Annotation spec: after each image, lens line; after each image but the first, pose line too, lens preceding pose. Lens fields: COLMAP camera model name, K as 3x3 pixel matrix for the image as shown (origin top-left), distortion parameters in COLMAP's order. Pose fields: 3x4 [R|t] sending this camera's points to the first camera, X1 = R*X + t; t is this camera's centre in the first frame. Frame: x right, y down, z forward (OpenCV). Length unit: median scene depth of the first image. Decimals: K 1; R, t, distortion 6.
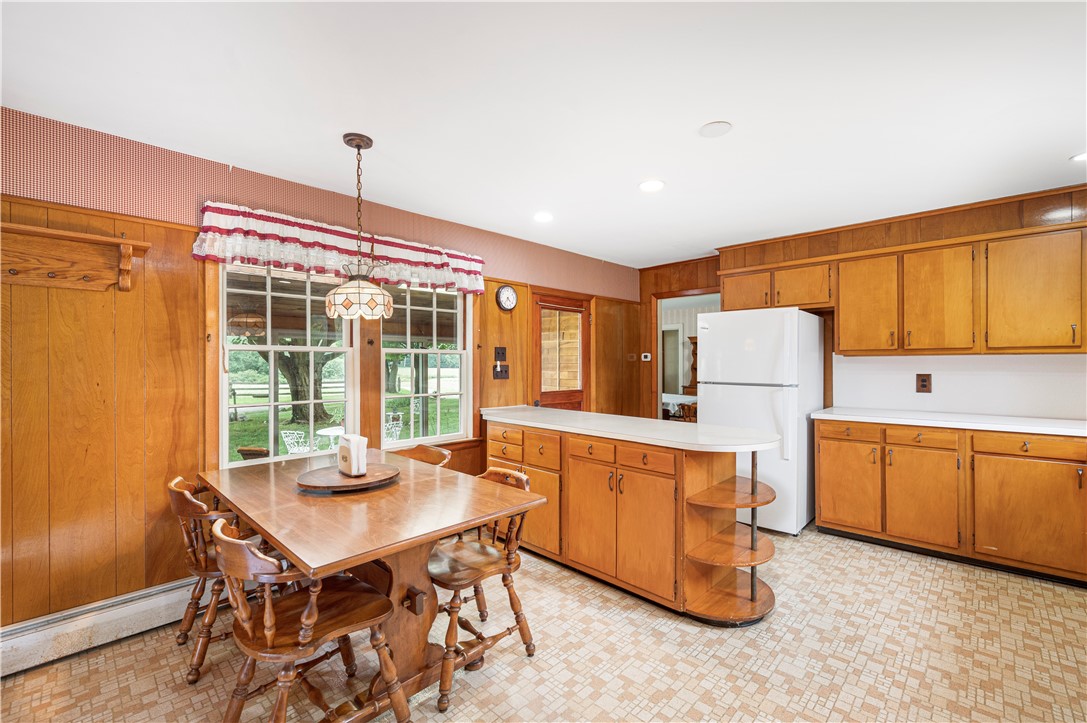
lens RADIAL K [[454.9, 0, 549.1], [0, 454.9, 362.7], [0, 0, 1]] dist [-0.003805, 0.000450]
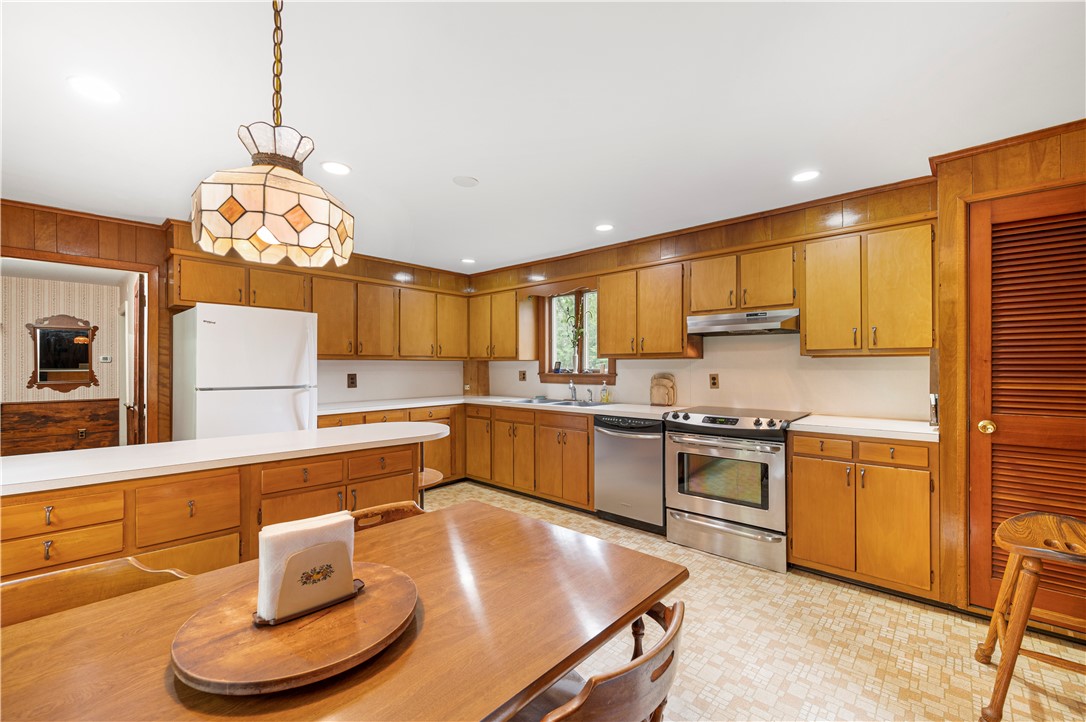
lens RADIAL K [[454.5, 0, 547.4], [0, 454.5, 362.2], [0, 0, 1]] dist [-0.003805, 0.000450]
pose [[-0.030622, 0.011583, 0.999464, -0.547553], [-0.000284, 0.999933, -0.011597, 0.005726], [-0.999531, -0.000639, -0.030616, 0.481630]]
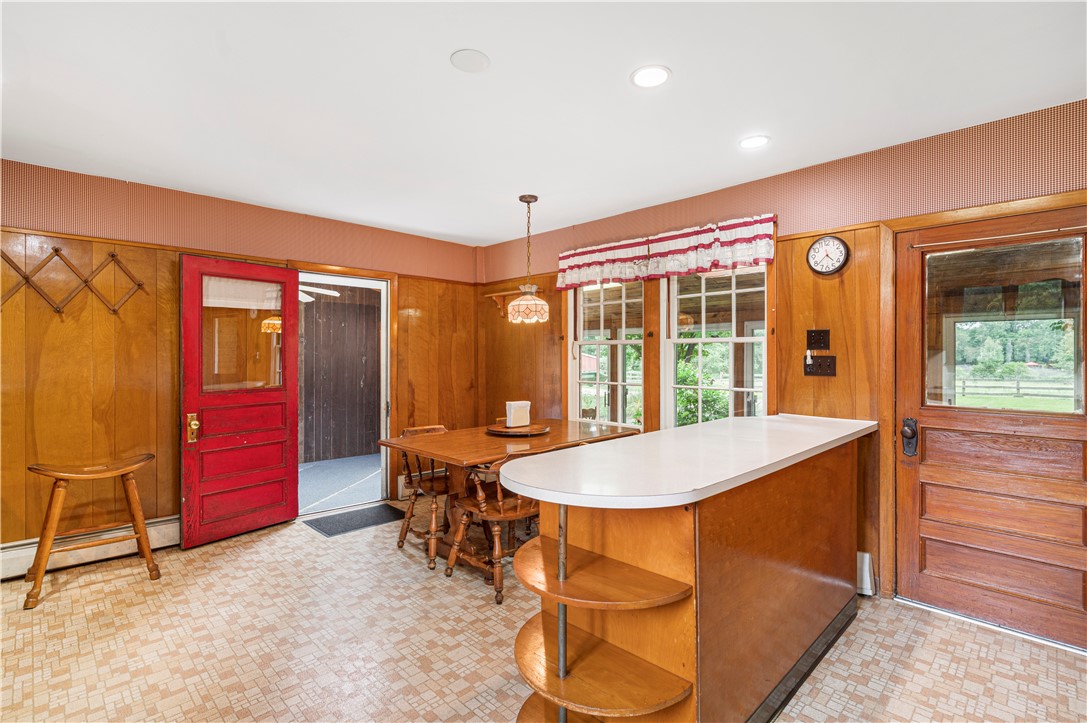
lens RADIAL K [[494.0, 0, 548.4], [0, 494.0, 363.8], [0, 0, 1]] dist [-0.001659, 0.000123]
pose [[0.010079, 0.016008, -0.999821, 0.731450], [0.000729, 0.999871, 0.016016, 0.006012], [0.999949, -0.000891, 0.010066, 0.669323]]
